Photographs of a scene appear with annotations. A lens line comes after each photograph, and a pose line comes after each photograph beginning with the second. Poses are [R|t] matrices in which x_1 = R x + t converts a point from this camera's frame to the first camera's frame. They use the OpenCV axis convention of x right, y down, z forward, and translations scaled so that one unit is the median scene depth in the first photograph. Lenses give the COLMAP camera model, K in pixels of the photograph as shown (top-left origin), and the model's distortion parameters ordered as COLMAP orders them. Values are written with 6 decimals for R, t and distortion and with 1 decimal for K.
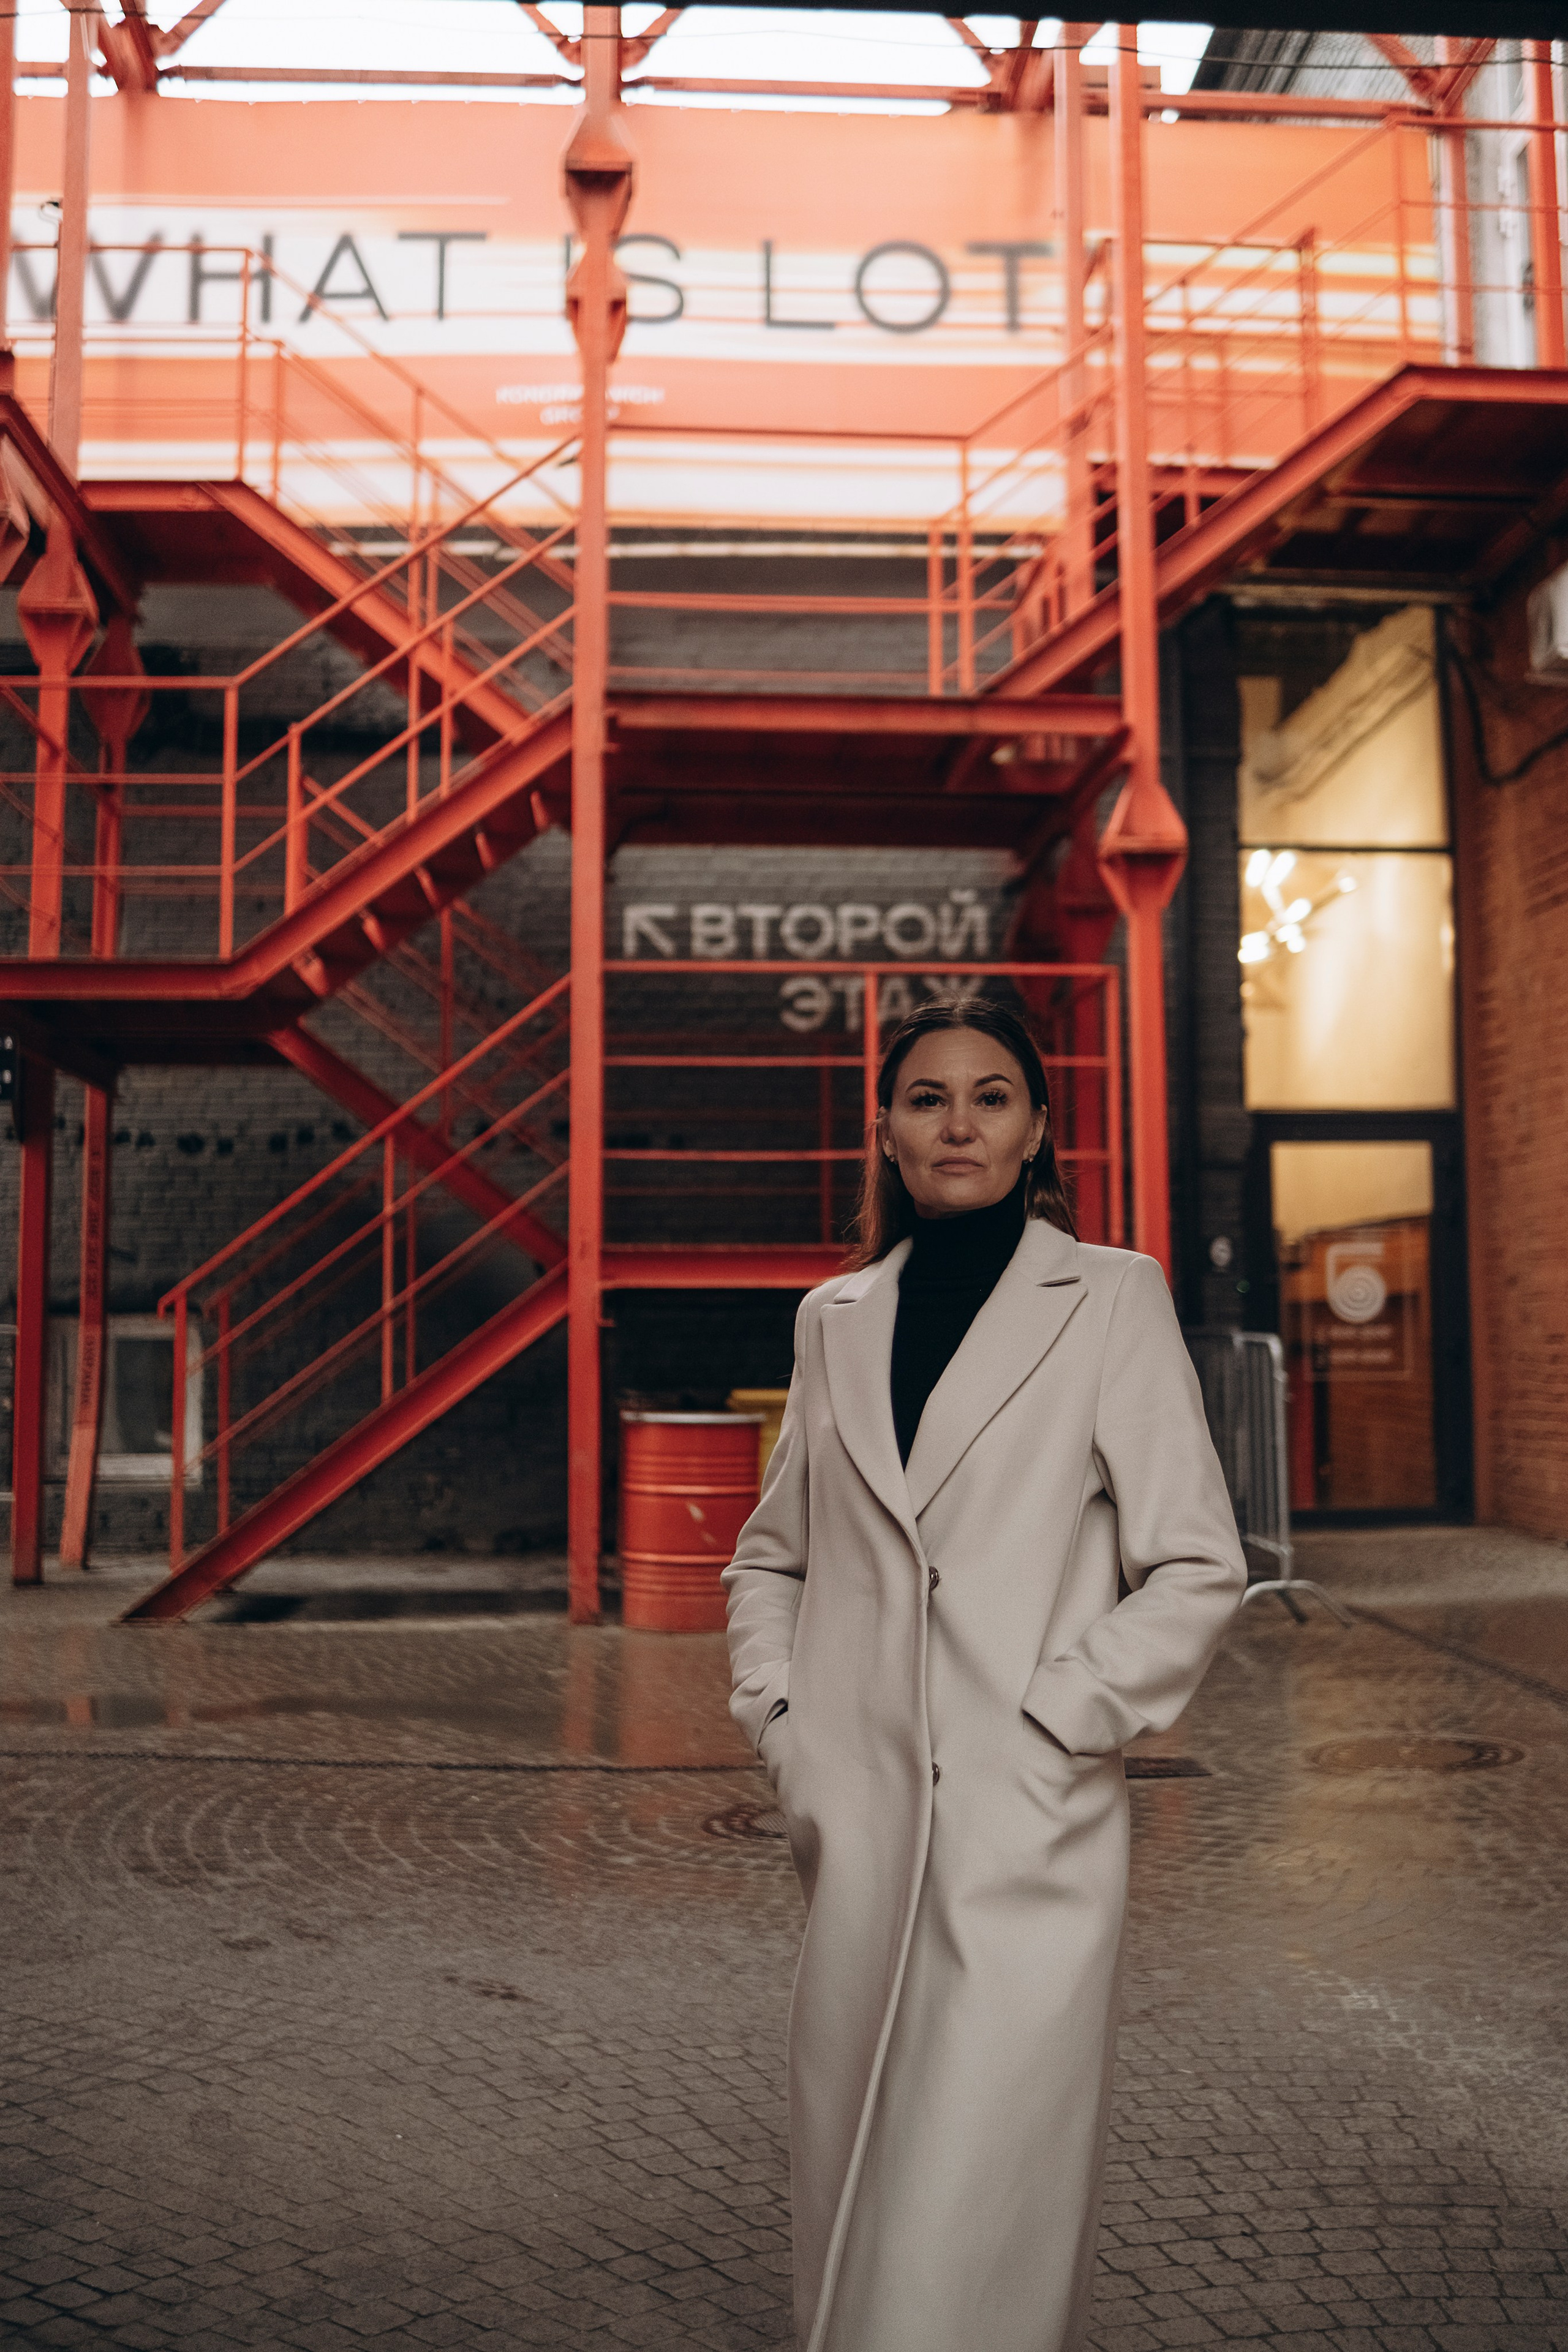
lens RADIAL K [[3703.9, 0, 785.3], [0, 3703.9, 973.5], [0, 0, 1]] dist [-0.132137, 0.008733]
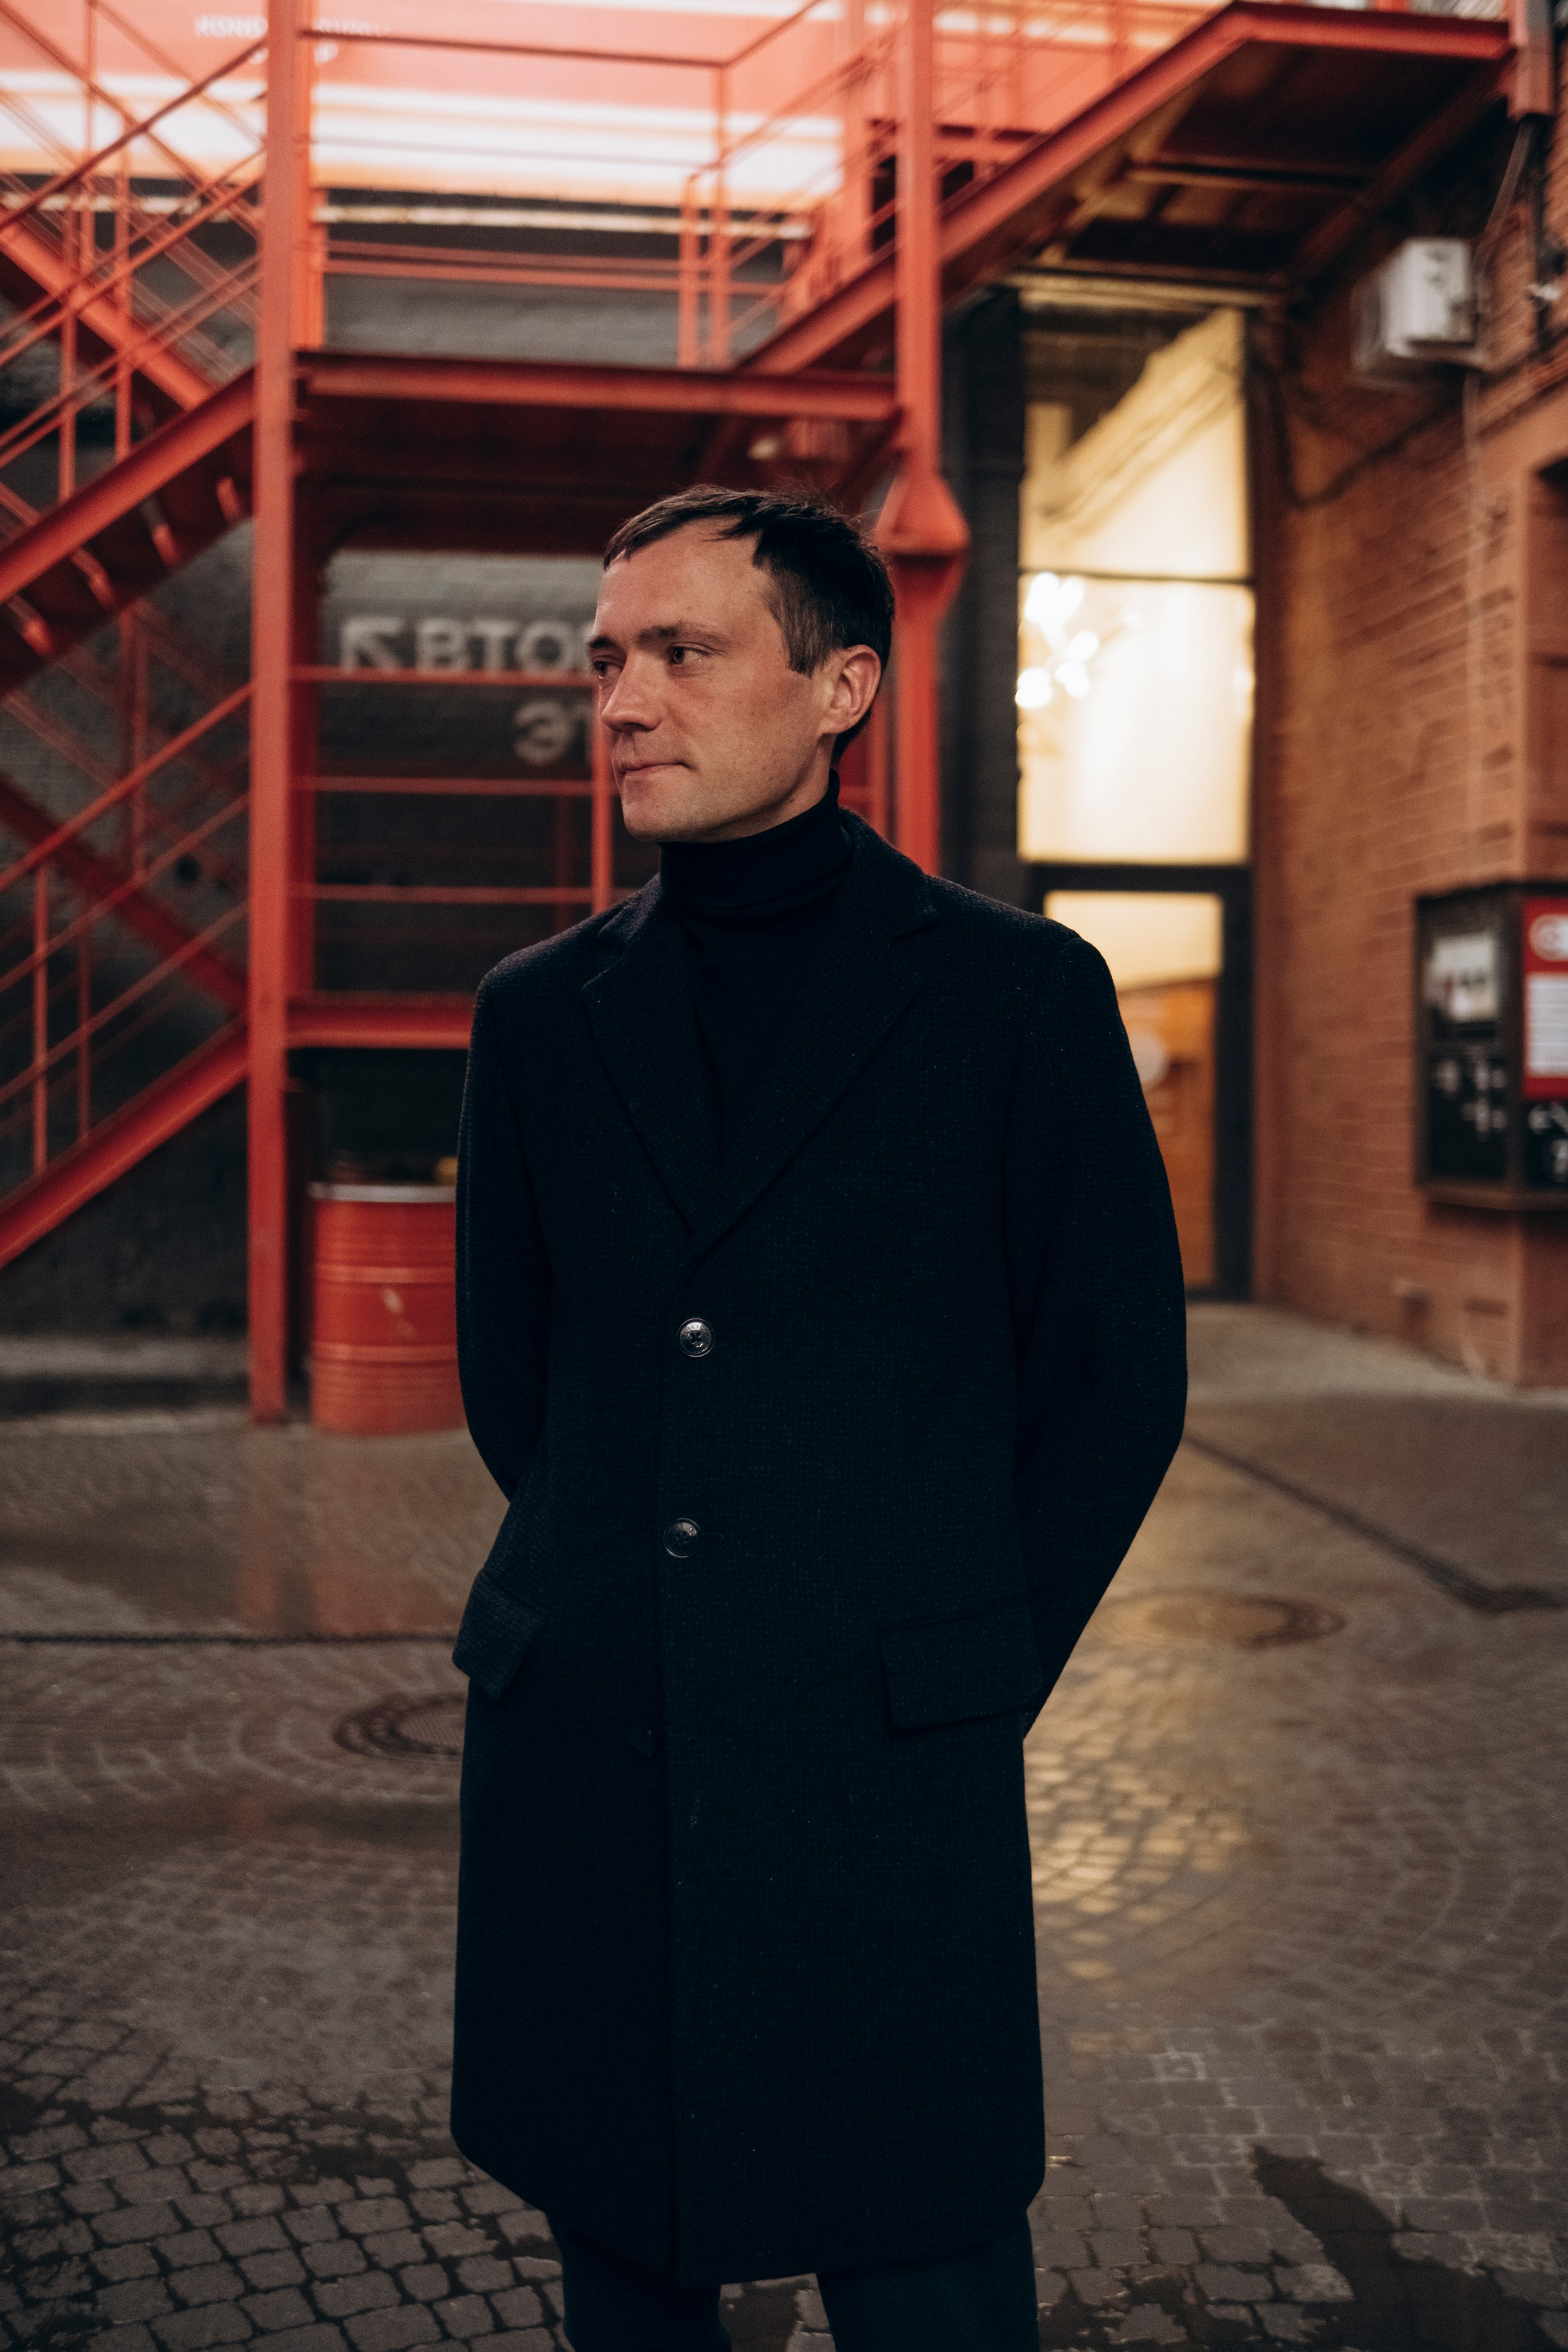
lens RADIAL K [[2455.5, 0, 784.0], [0, 2455.5, 1176.0], [0, 0, 1]] dist [-0.069429, 0.003780]
pose [[0.999004, 0.010125, 0.043448, 0.040380], [-0.016400, 0.989060, 0.146603, 0.027412], [-0.041489, -0.147169, 0.988241, 0.395784]]
